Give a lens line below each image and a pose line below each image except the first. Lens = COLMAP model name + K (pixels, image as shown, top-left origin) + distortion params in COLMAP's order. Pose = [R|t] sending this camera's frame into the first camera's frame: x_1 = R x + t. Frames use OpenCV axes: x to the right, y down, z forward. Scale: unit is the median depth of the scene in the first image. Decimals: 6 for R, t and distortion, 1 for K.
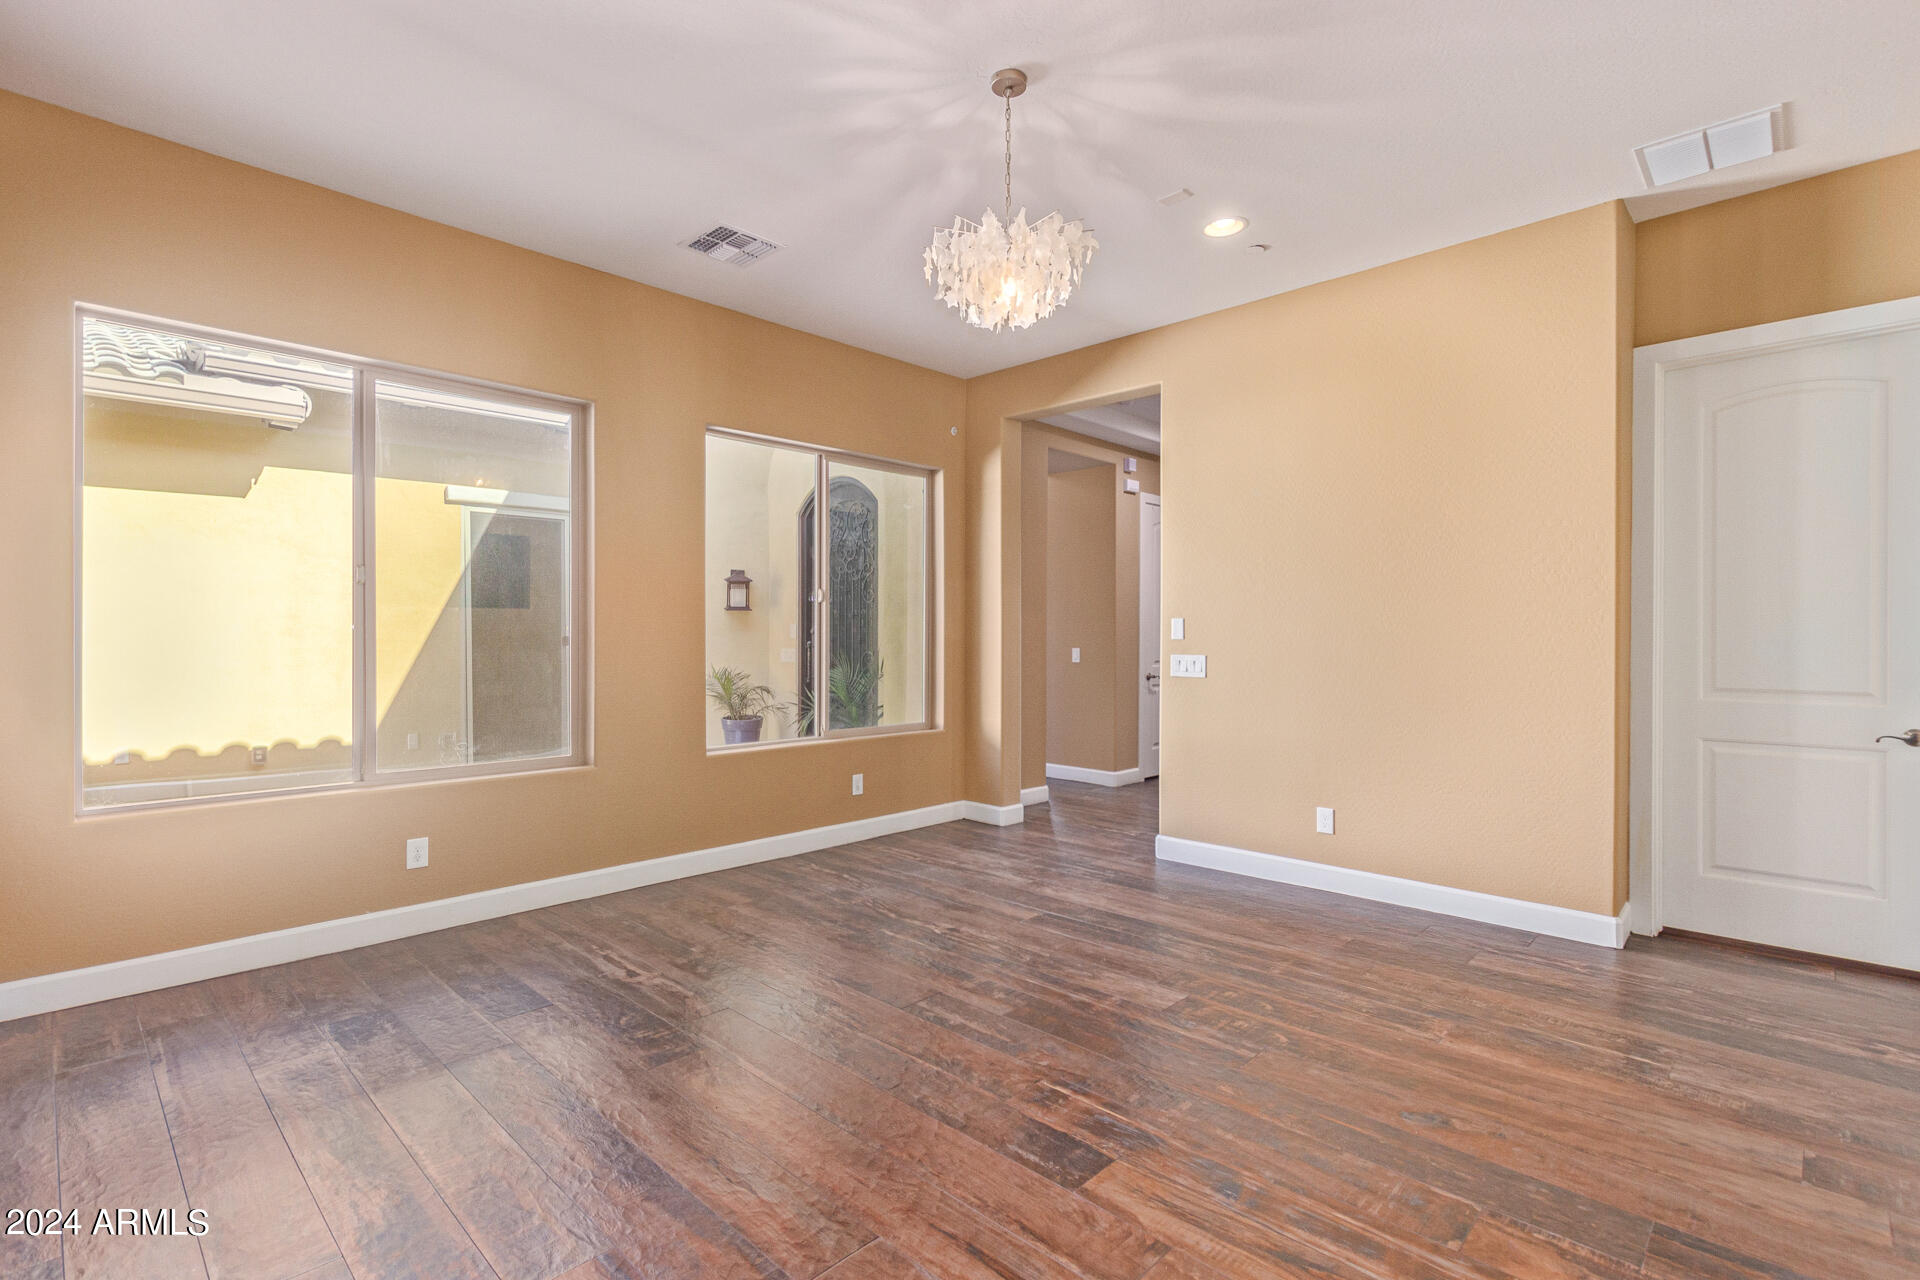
lens RADIAL K [[882.9, 0, 960.0], [0, 882.9, 640.0], [0, 0, 1]] dist [0.000964, -0.000073]
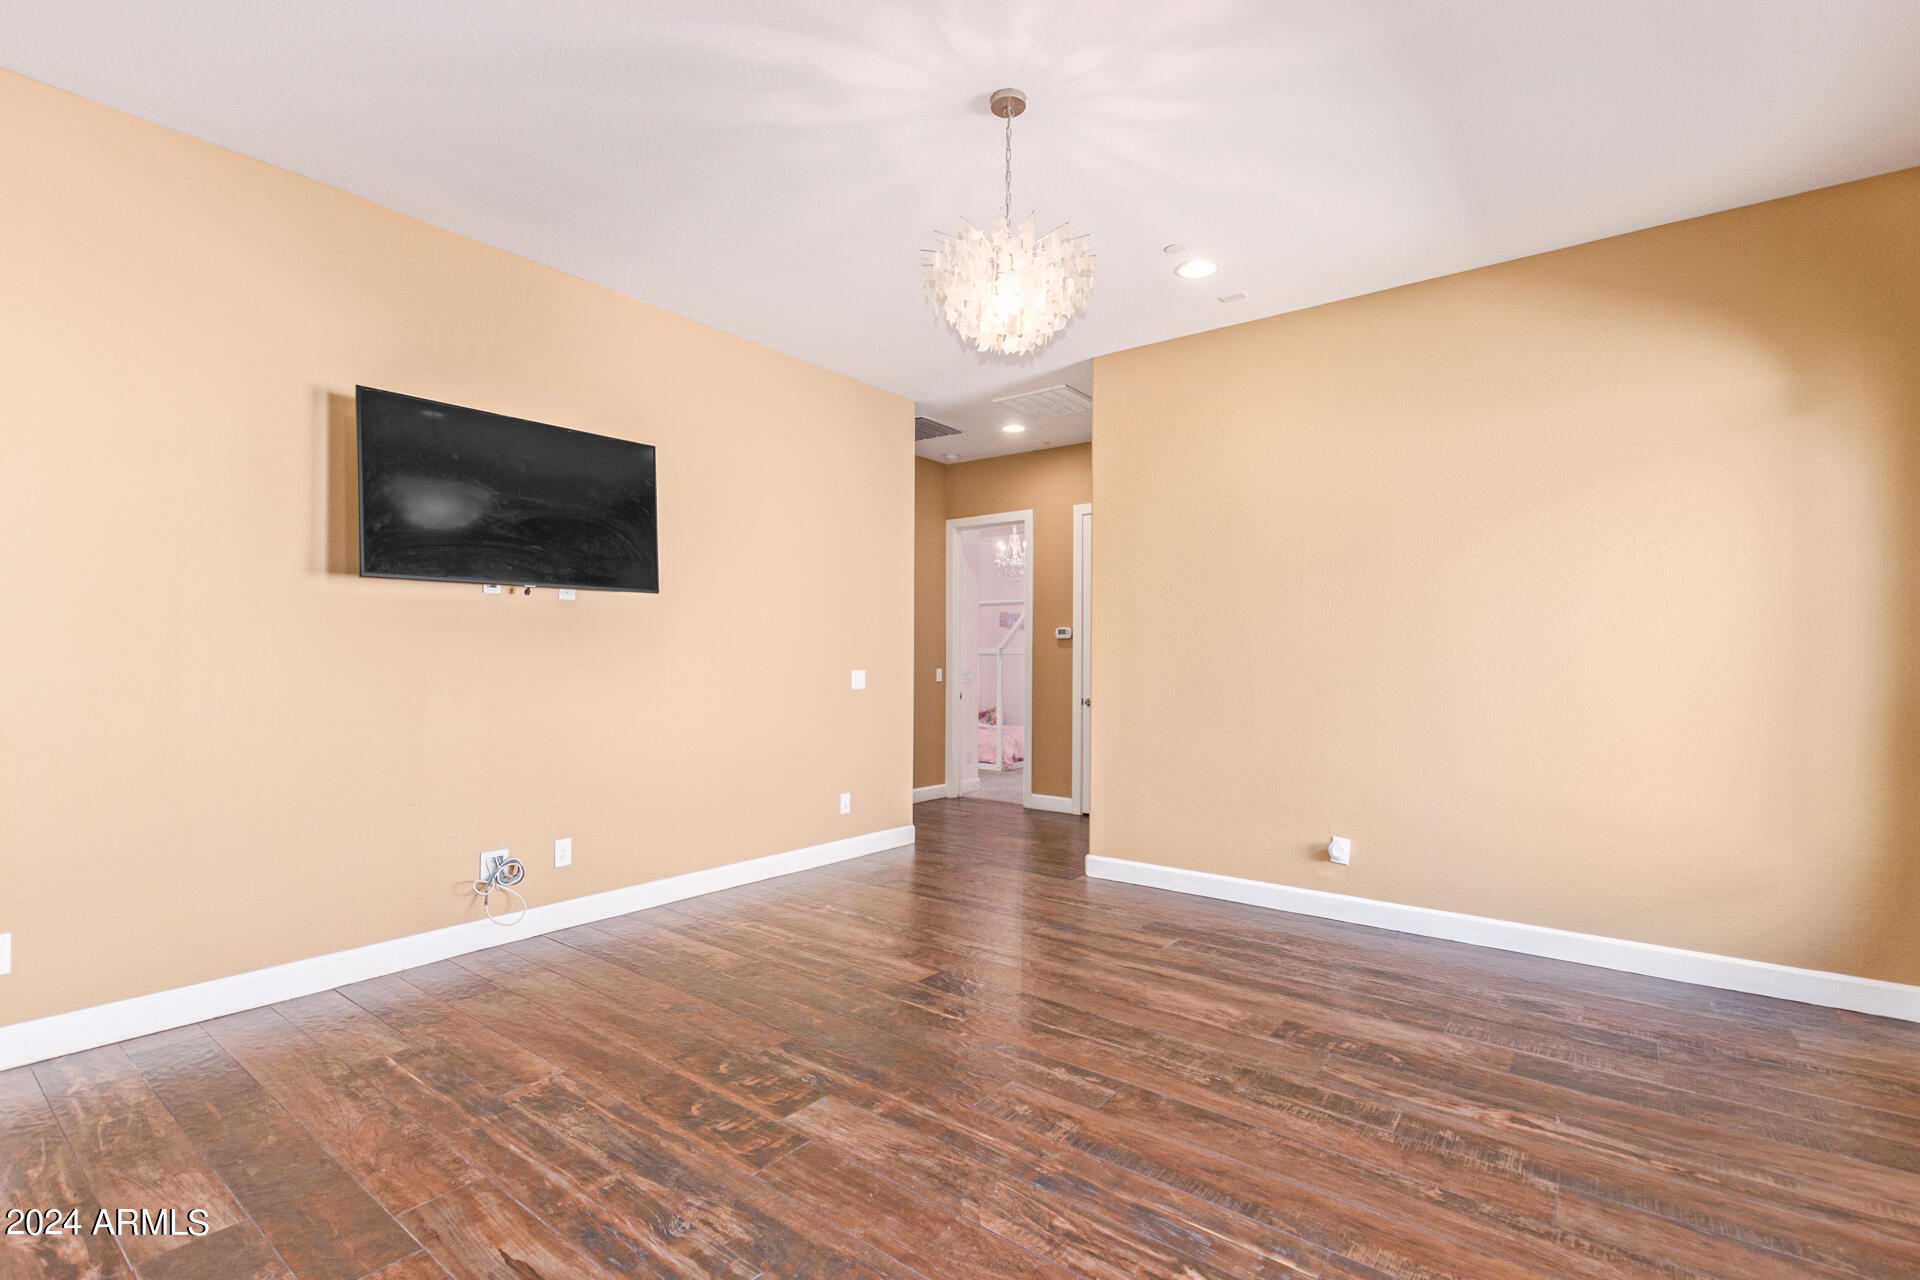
lens RADIAL K [[882.9, 0, 960.0], [0, 882.9, 640.0], [0, 0, 1]] dist [0.000964, -0.000073]
pose [[-0.994007, -0.009634, -0.108894, 0.196849], [-0.008024, 0.999852, -0.015211, -0.009919], [0.109025, -0.014246, -0.993937, 1.841322]]
